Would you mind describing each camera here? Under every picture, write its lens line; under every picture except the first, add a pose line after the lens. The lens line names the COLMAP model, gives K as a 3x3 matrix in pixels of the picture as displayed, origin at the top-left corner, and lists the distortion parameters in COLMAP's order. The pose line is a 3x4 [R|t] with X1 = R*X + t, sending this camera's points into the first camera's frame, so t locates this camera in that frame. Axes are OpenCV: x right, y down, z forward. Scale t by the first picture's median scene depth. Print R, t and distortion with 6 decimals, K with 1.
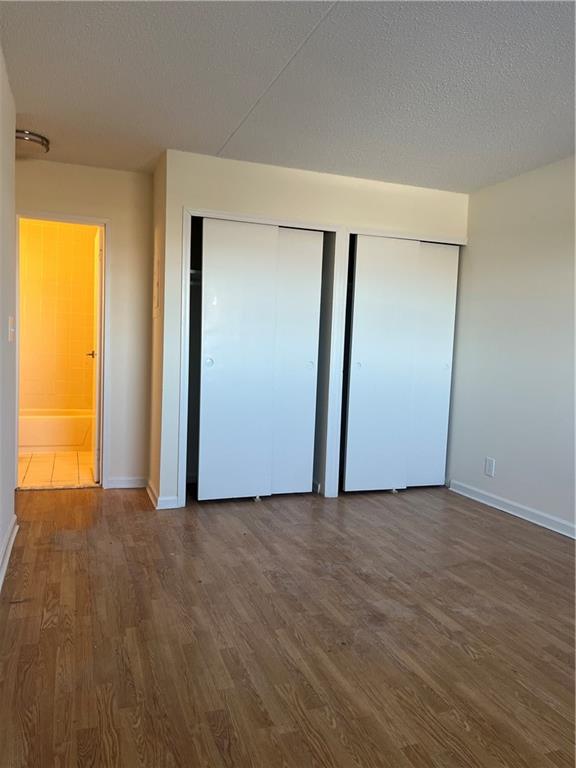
lens RADIAL K [[593.7, 0, 291.4], [0, 593.7, 385.5], [0, 0, 1]] dist [0.003409, -0.004406]
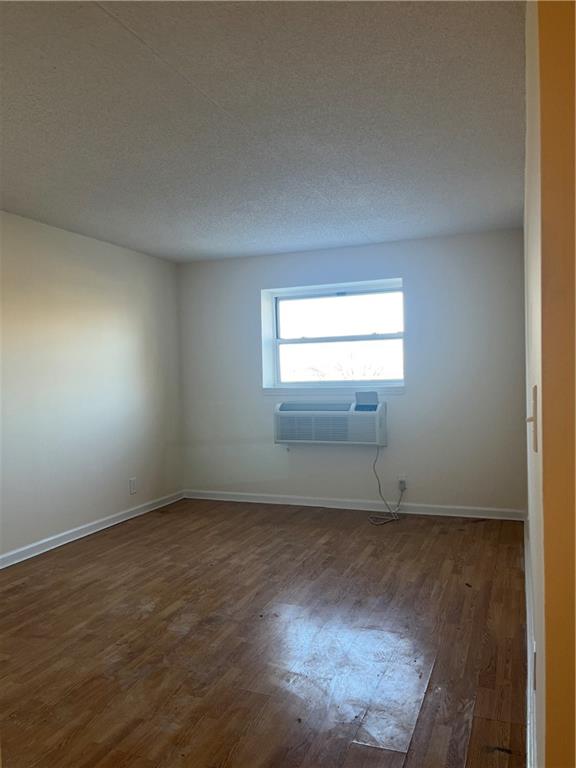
lens RADIAL K [[593.7, 0, 291.4], [0, 593.7, 385.5], [0, 0, 1]] dist [0.003409, -0.004406]
pose [[-0.752599, -0.034784, 0.657560, -0.622479], [0.043016, 0.993874, 0.101808, -0.164133], [-0.657073, 0.104906, -0.746492, 1.428271]]
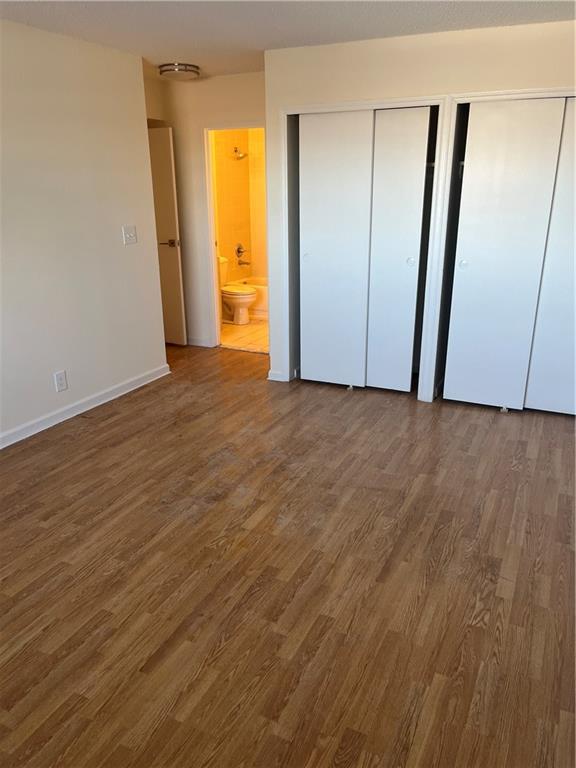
lens RADIAL K [[591.3, 0, 289.5], [0, 591.3, 397.9], [0, 0, 1]] dist [0.001845, -0.005196]
pose [[0.704254, 0.205466, -0.679566, 0.835108], [-0.025417, 0.963888, 0.265091, -0.100794], [0.709493, -0.169419, 0.684045, 0.262385]]
